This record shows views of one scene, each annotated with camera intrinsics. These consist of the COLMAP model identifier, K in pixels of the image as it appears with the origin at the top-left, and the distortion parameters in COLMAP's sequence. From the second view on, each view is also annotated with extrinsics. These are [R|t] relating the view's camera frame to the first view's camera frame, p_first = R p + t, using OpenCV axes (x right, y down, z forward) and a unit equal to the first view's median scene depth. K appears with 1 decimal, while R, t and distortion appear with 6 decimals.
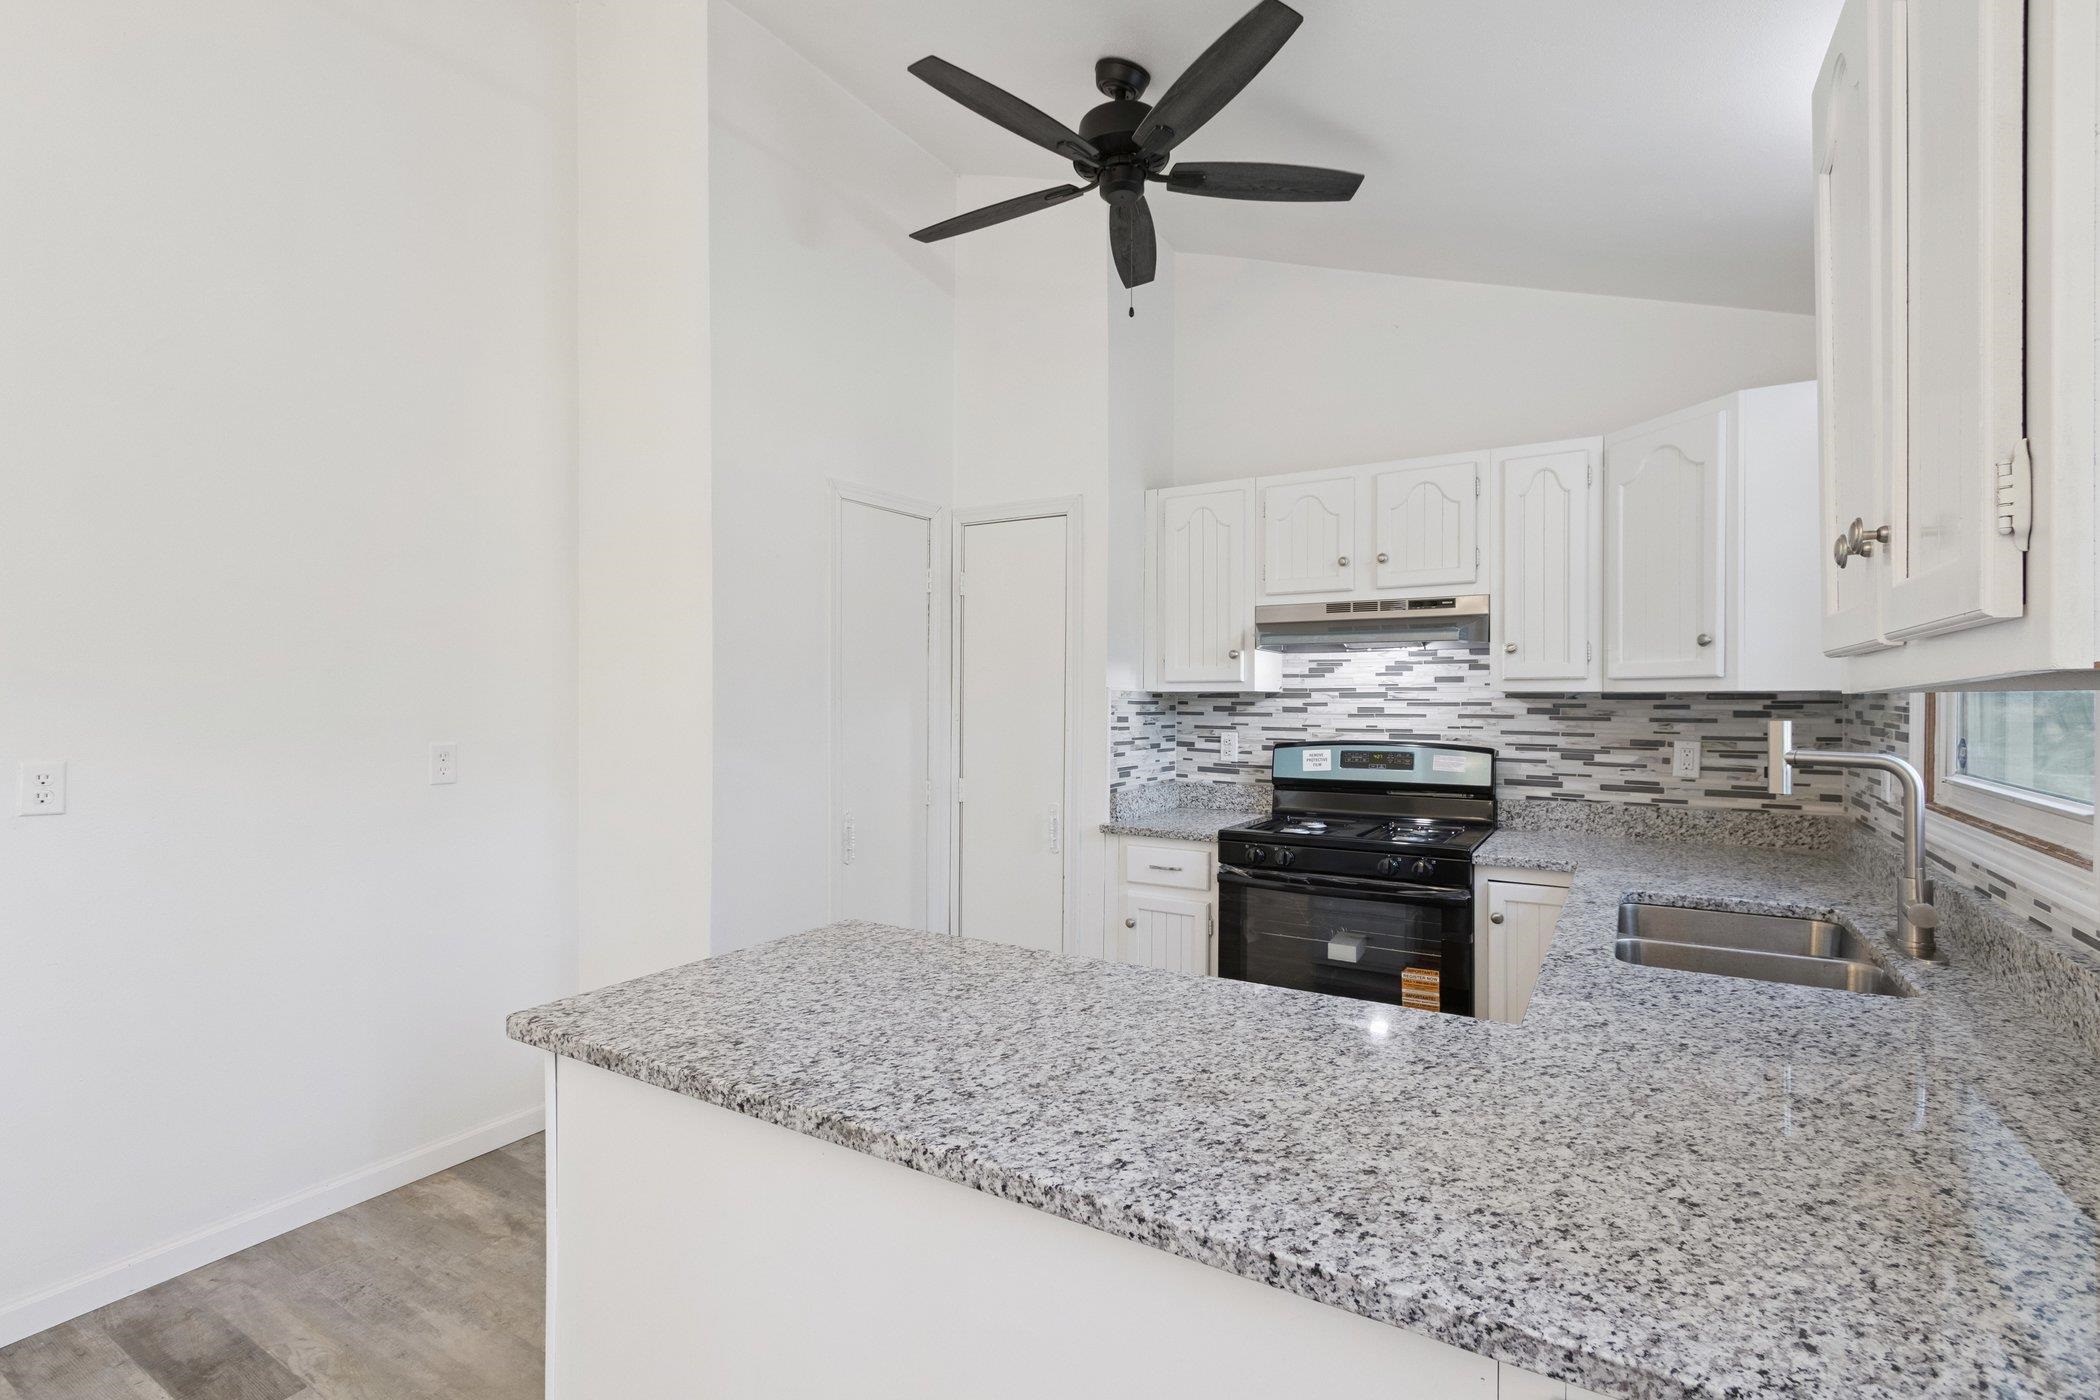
lens RADIAL K [[971.7, 0, 1036.5], [0, 971.7, 699.0], [0, 0, 1]] dist [0.007732, -0.002107]
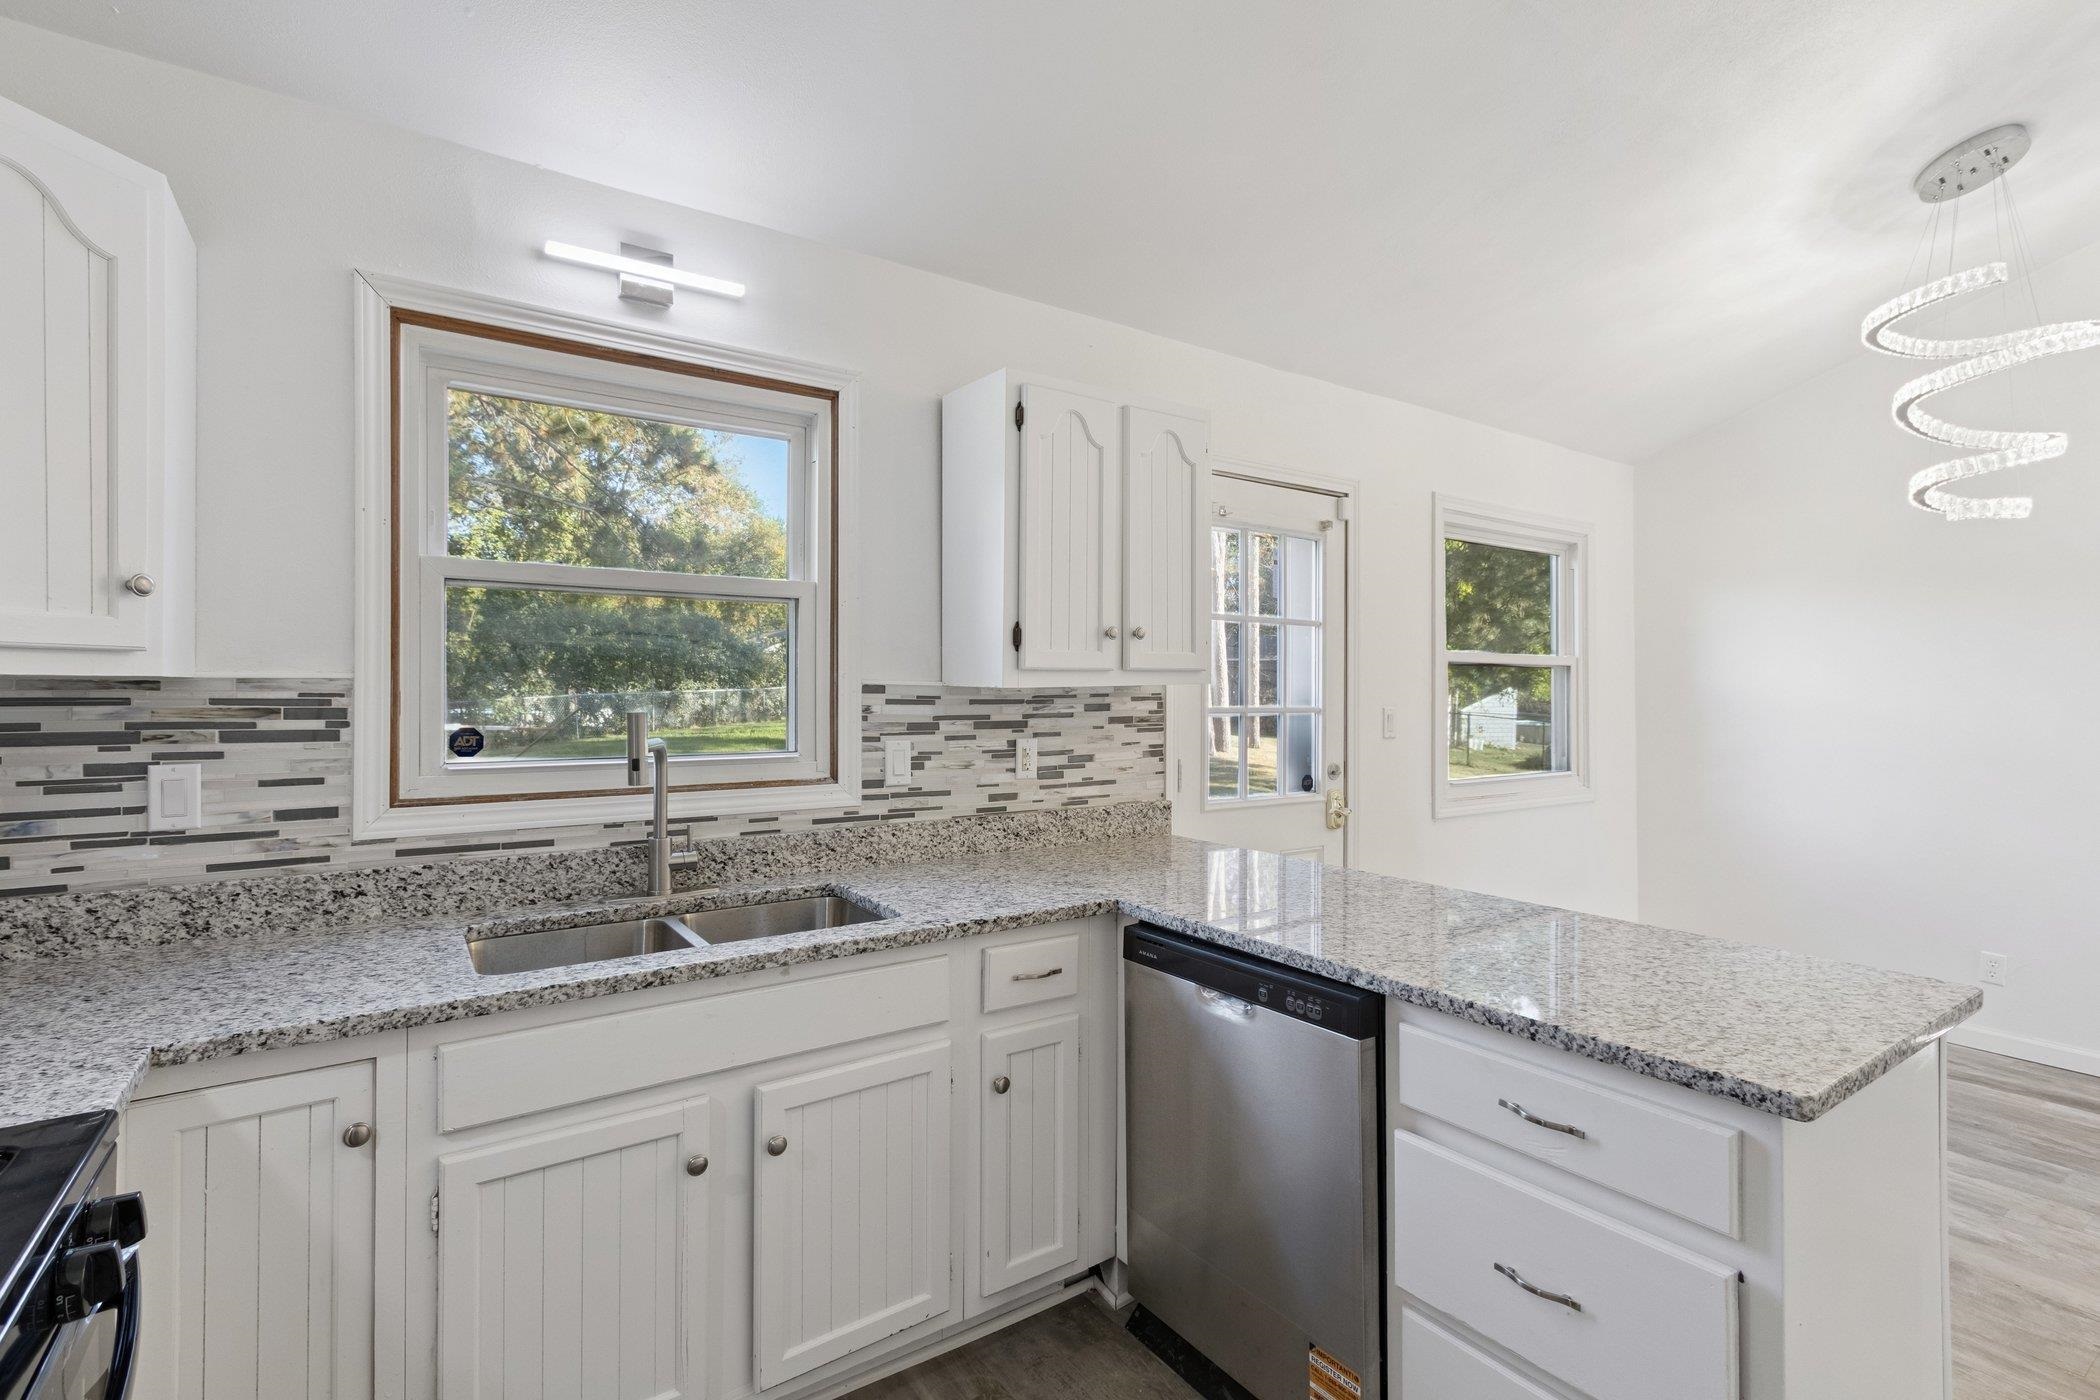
lens RADIAL K [[971.7, 0, 1046.8], [0, 971.7, 683.7], [0, 0, 1]] dist [0.007732, -0.002107]
pose [[-0.915241, -0.000388, 0.402907, -0.014265], [-0.002375, 0.999987, -0.004434, -0.001856], [-0.402900, -0.005015, -0.915230, 1.074978]]
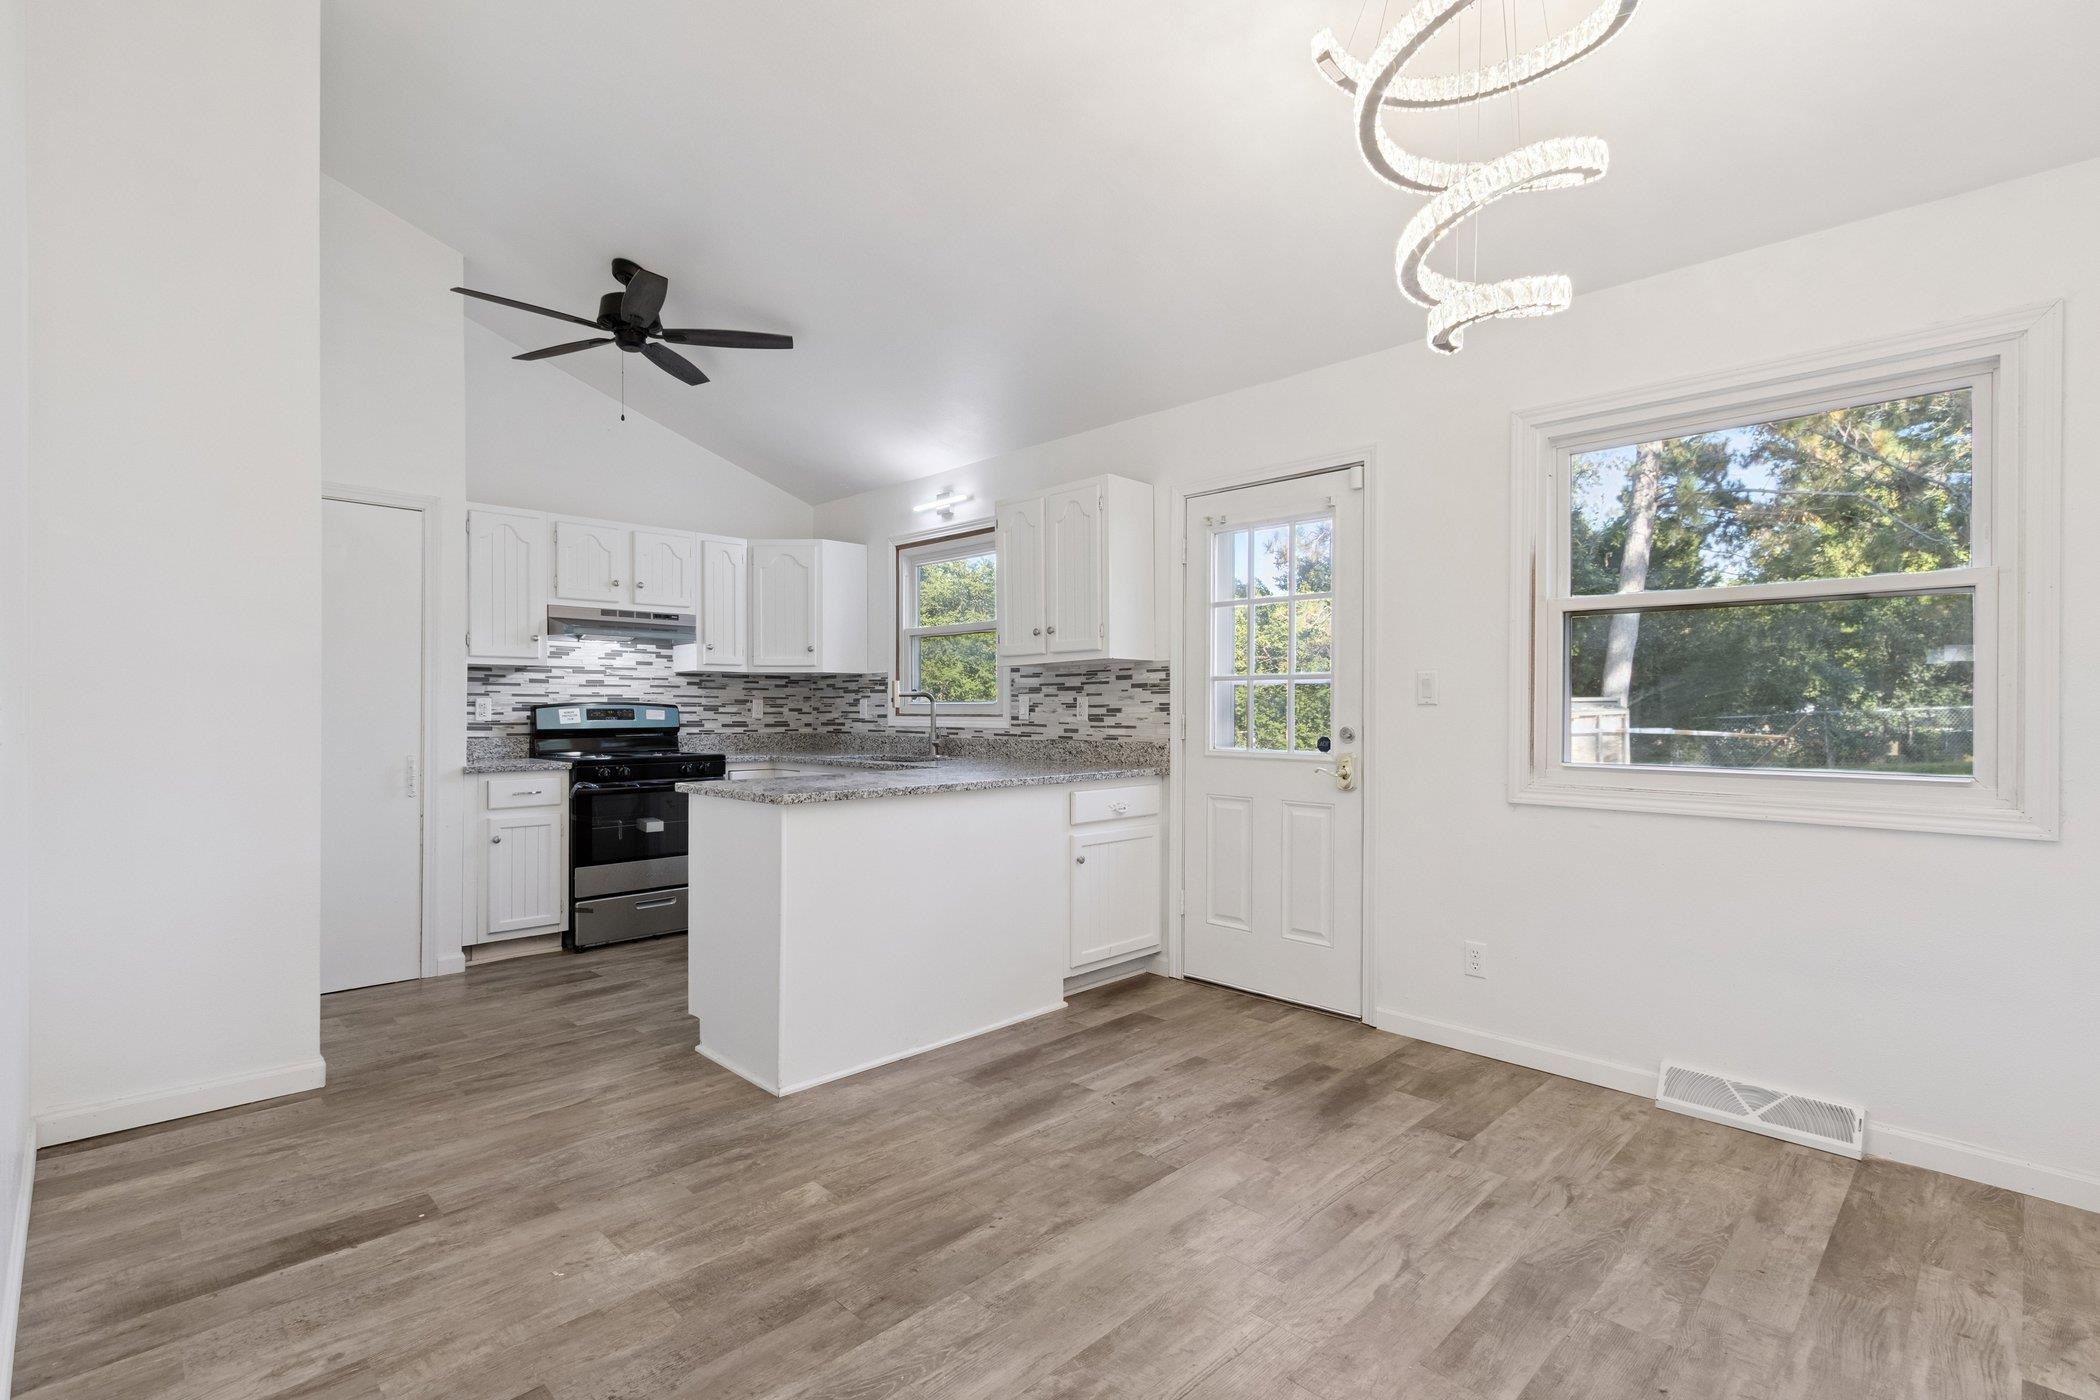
lens RADIAL K [[971.7, 0, 1047.4], [0, 971.7, 709.5], [0, 0, 1]] dist [0.007732, -0.002107]
pose [[0.231666, -0.001795, 0.972794, -1.093282], [0.002451, 0.999996, 0.001261, 0.061676], [-0.972792, 0.002092, 0.231670, -0.022417]]
